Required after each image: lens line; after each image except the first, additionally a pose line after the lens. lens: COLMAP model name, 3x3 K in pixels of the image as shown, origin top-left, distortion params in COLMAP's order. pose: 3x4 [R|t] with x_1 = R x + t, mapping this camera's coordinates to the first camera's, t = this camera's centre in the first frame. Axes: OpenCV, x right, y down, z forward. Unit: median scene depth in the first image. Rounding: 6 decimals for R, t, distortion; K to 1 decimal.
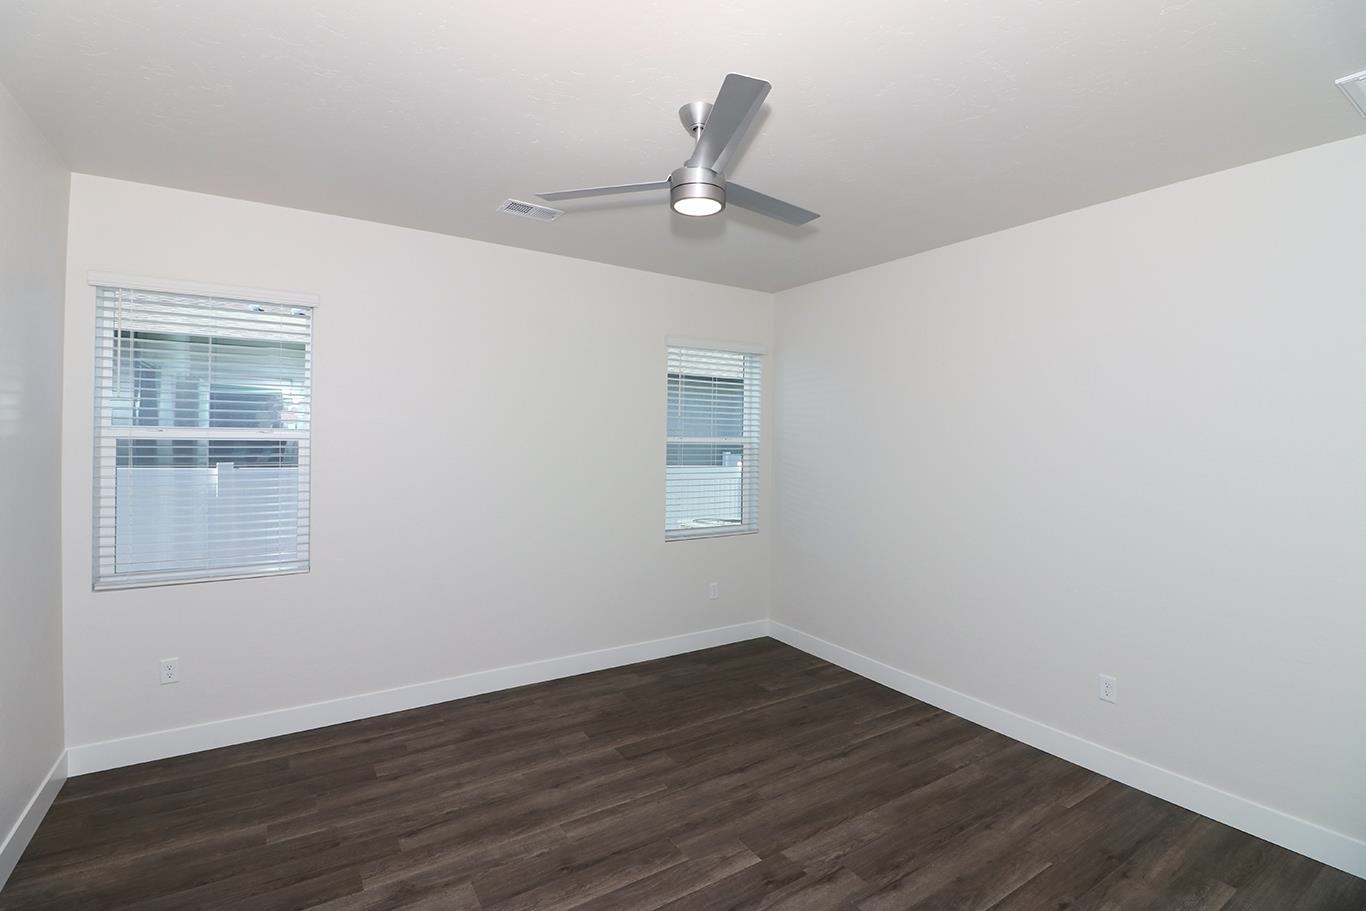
lens RADIAL K [[630.4, 0, 680.8], [0, 630.4, 447.2], [0, 0, 1]] dist [-0.013884, -0.004057]
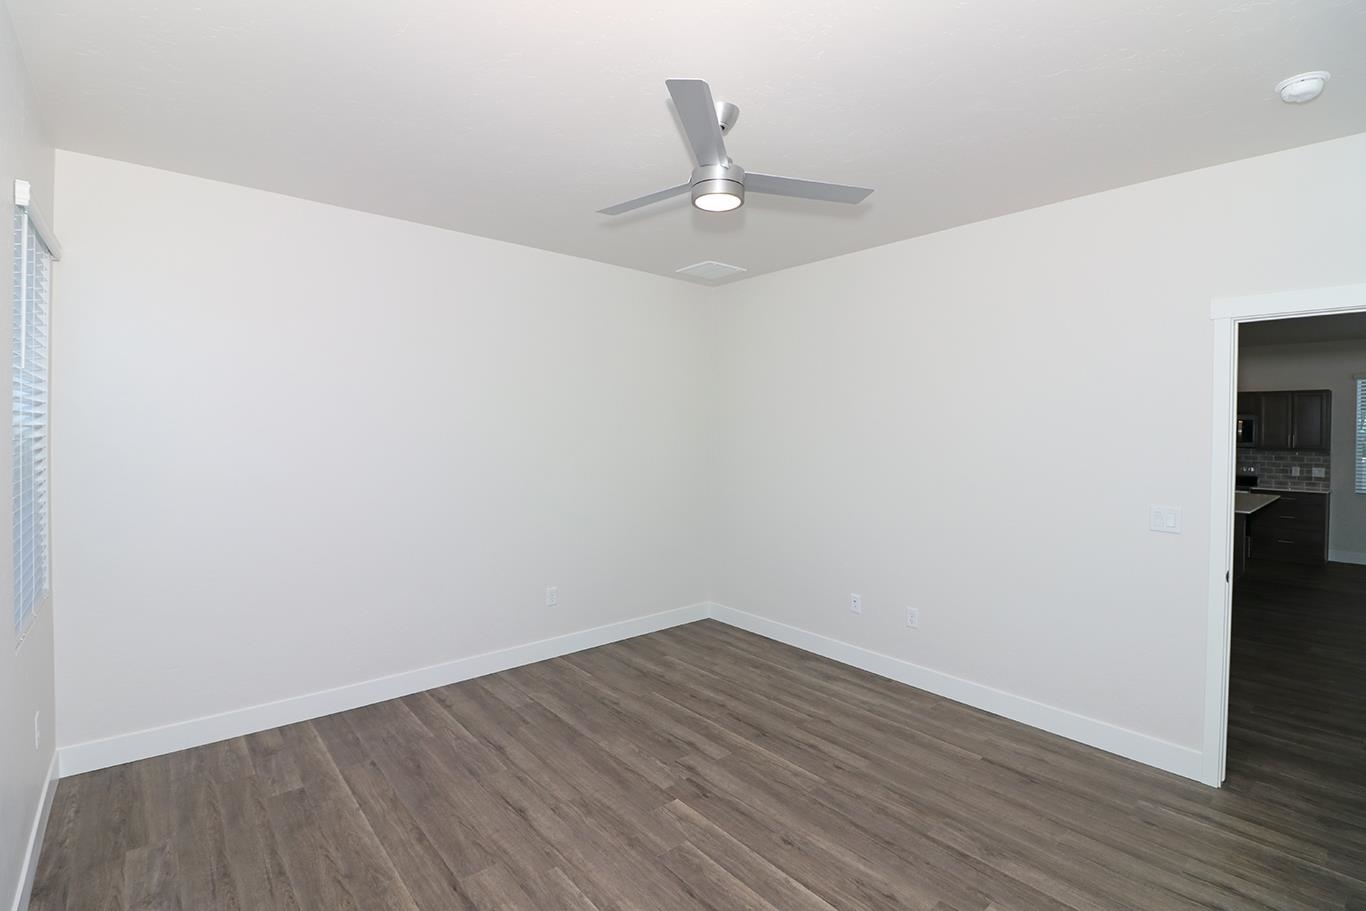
lens RADIAL K [[630.4, 0, 693.9], [0, 630.4, 426.6], [0, 0, 1]] dist [-0.013884, -0.004057]
pose [[-0.144790, -0.015603, 0.989339, -0.759230], [0.006856, 0.999836, 0.016772, -0.012648], [-0.989439, 0.009211, -0.144659, 0.889321]]
